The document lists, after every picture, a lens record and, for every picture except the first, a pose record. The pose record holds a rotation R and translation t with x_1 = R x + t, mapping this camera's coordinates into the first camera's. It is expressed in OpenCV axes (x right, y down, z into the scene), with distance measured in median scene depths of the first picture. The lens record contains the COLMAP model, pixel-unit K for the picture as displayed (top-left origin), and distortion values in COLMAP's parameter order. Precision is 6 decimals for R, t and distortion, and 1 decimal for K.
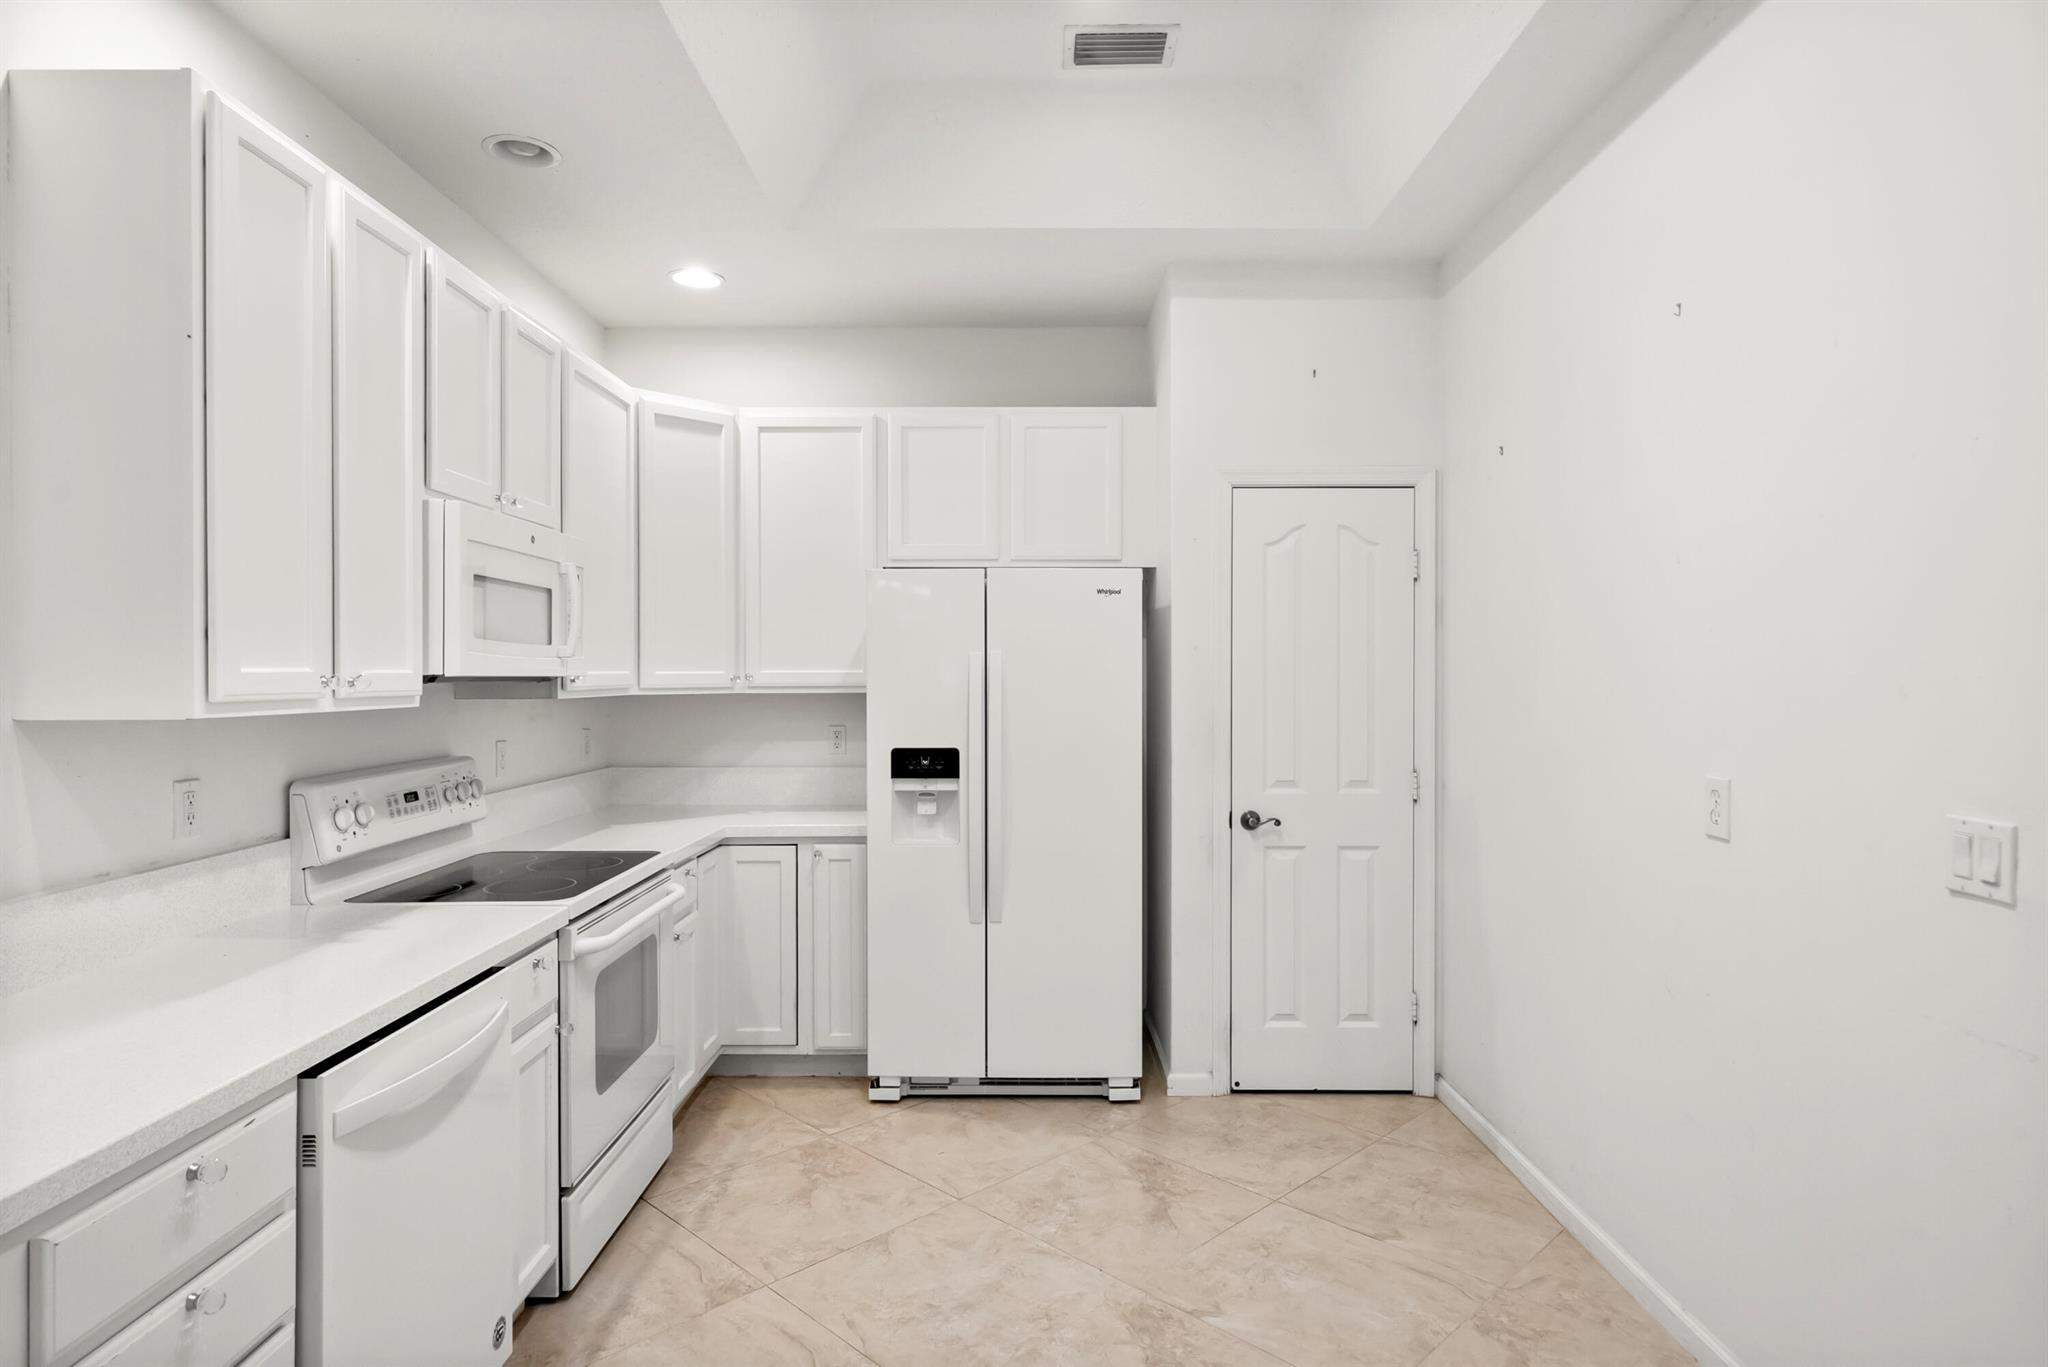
lens RADIAL K [[1120.2, 0, 1019.4], [0, 1120.2, 677.0], [0, 0, 1]] dist [0.001664, -0.001007]
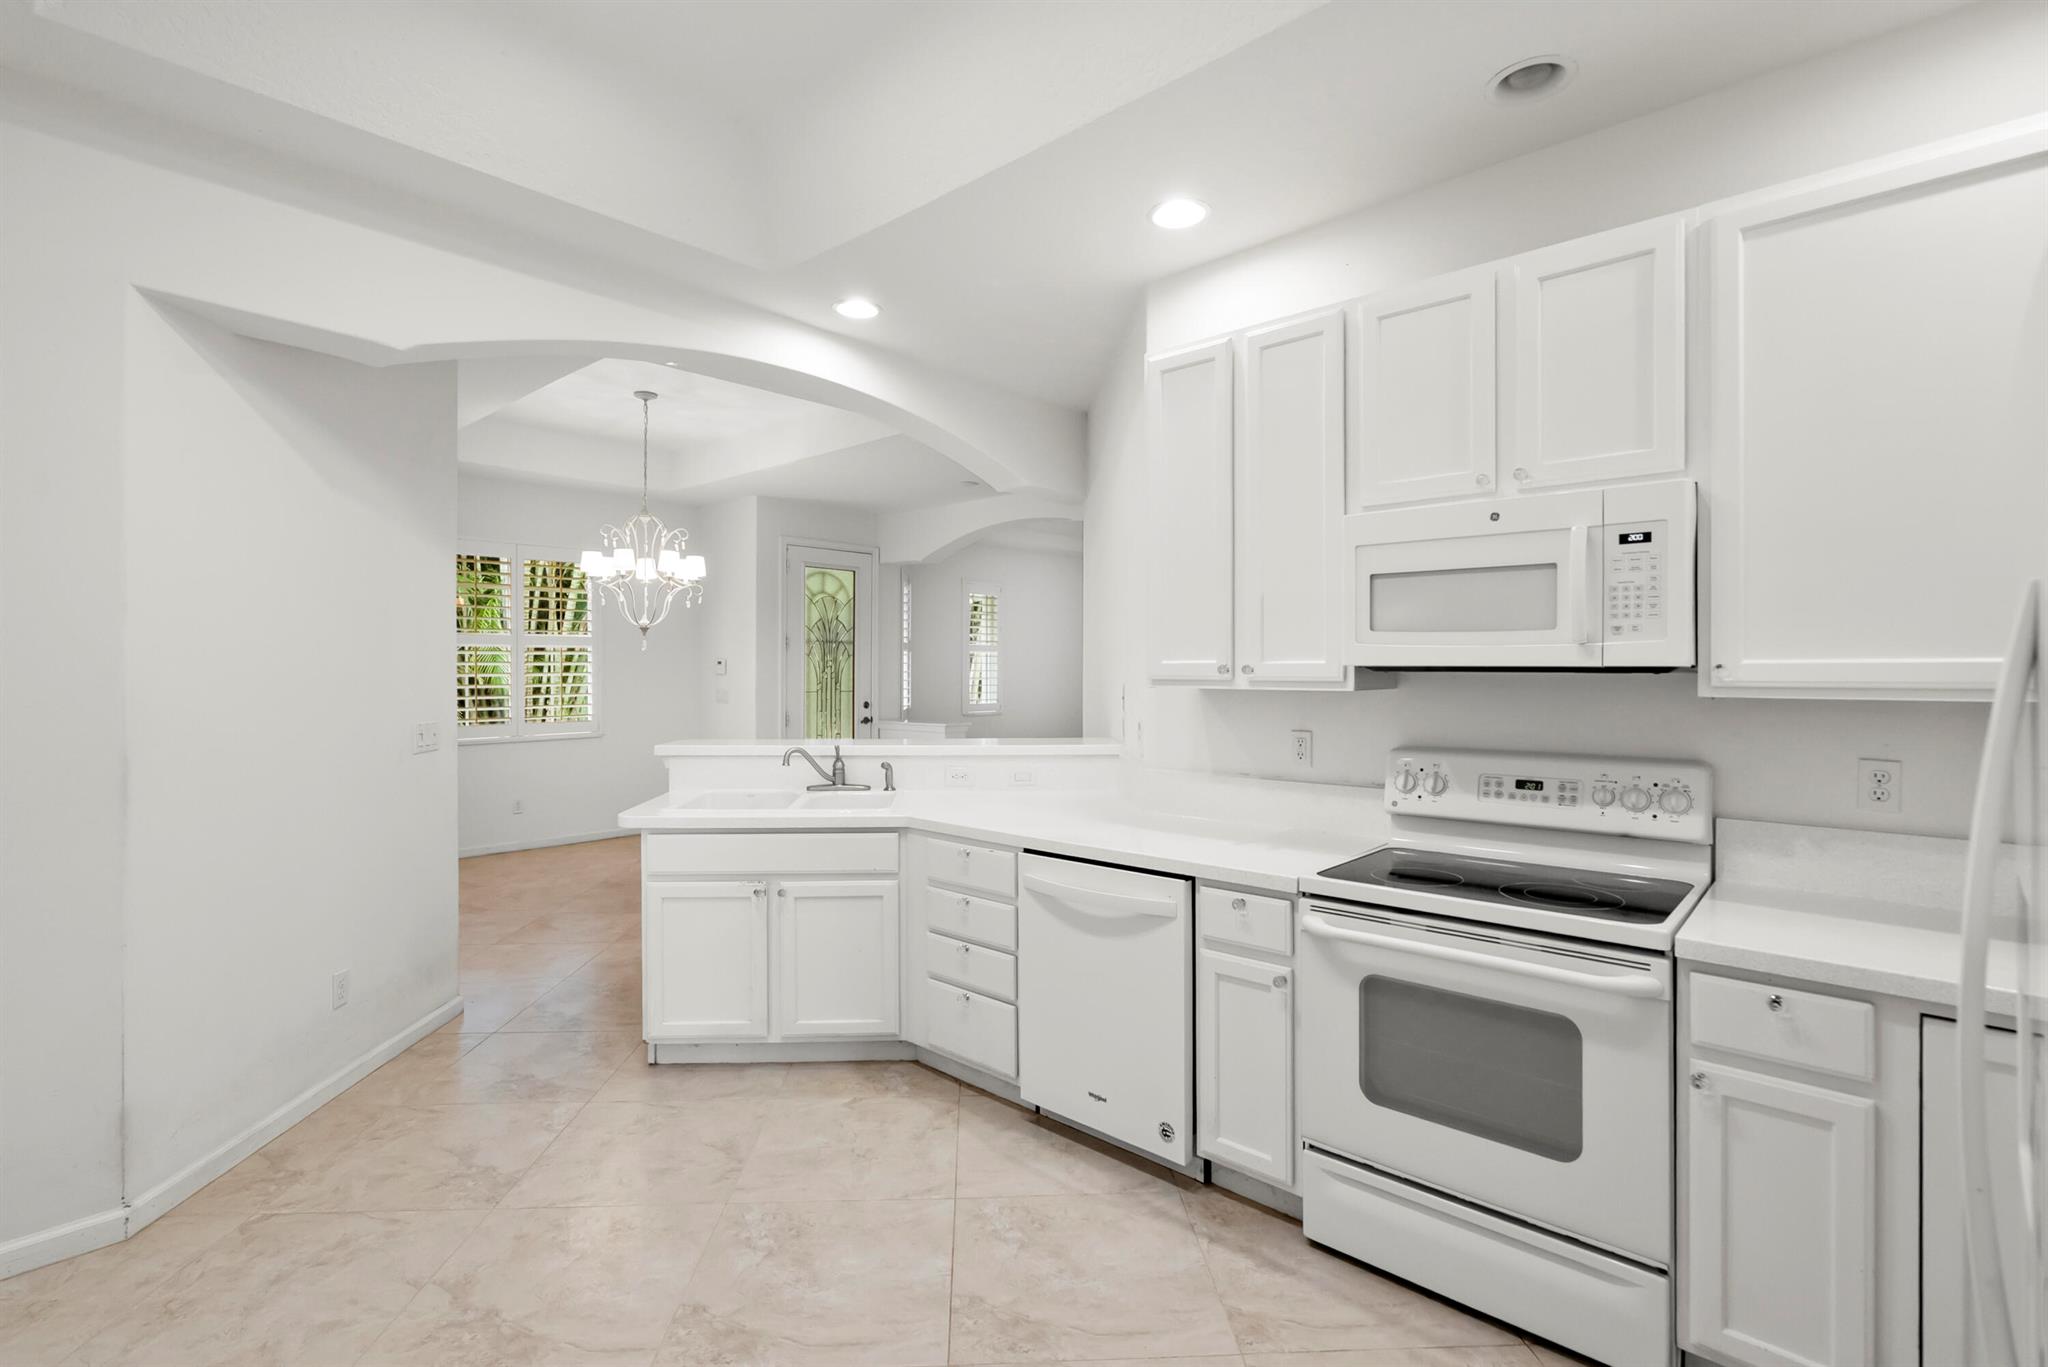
lens RADIAL K [[941.0, 0, 1027.2], [0, 941.0, 670.6], [0, 0, 1]] dist [-0.009508, 0.004098]
pose [[-0.667599, 0.005353, -0.744502, 0.334036], [0.000328, 0.999976, 0.006895, -0.001857], [0.744521, 0.004359, -0.667585, 1.048088]]
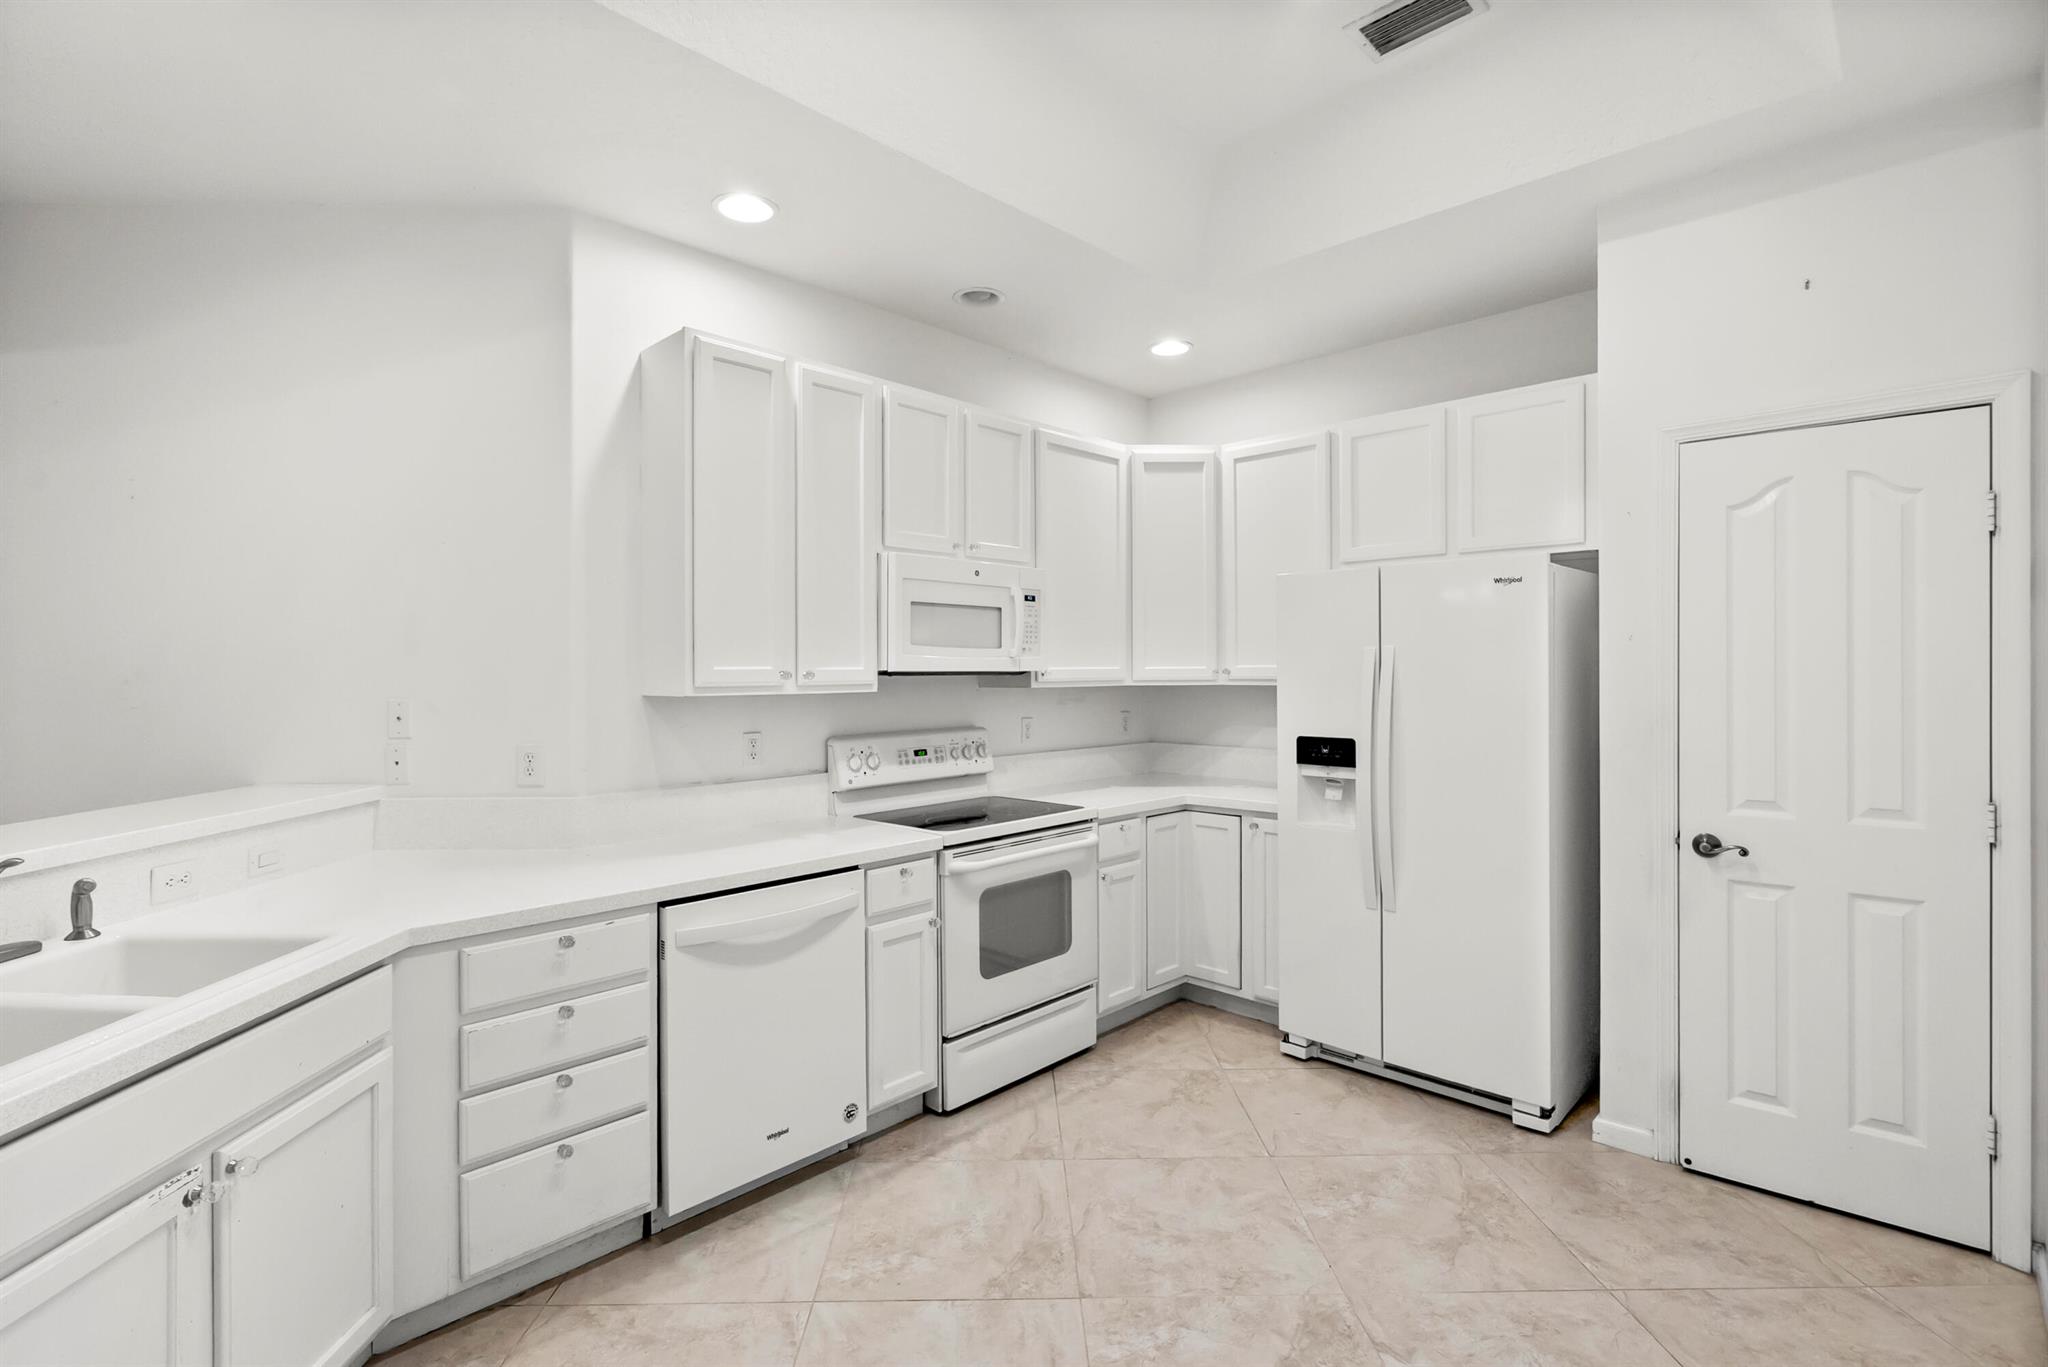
lens RADIAL K [[941.0, 0, 1021.7], [0, 941.0, 670.9], [0, 0, 1]] dist [-0.009508, 0.004098]
pose [[0.722506, -0.000659, -0.691364, 0.355883], [0.000872, 1.000000, -0.000043, -0.000853], [0.691364, -0.000572, 0.722506, 0.163173]]
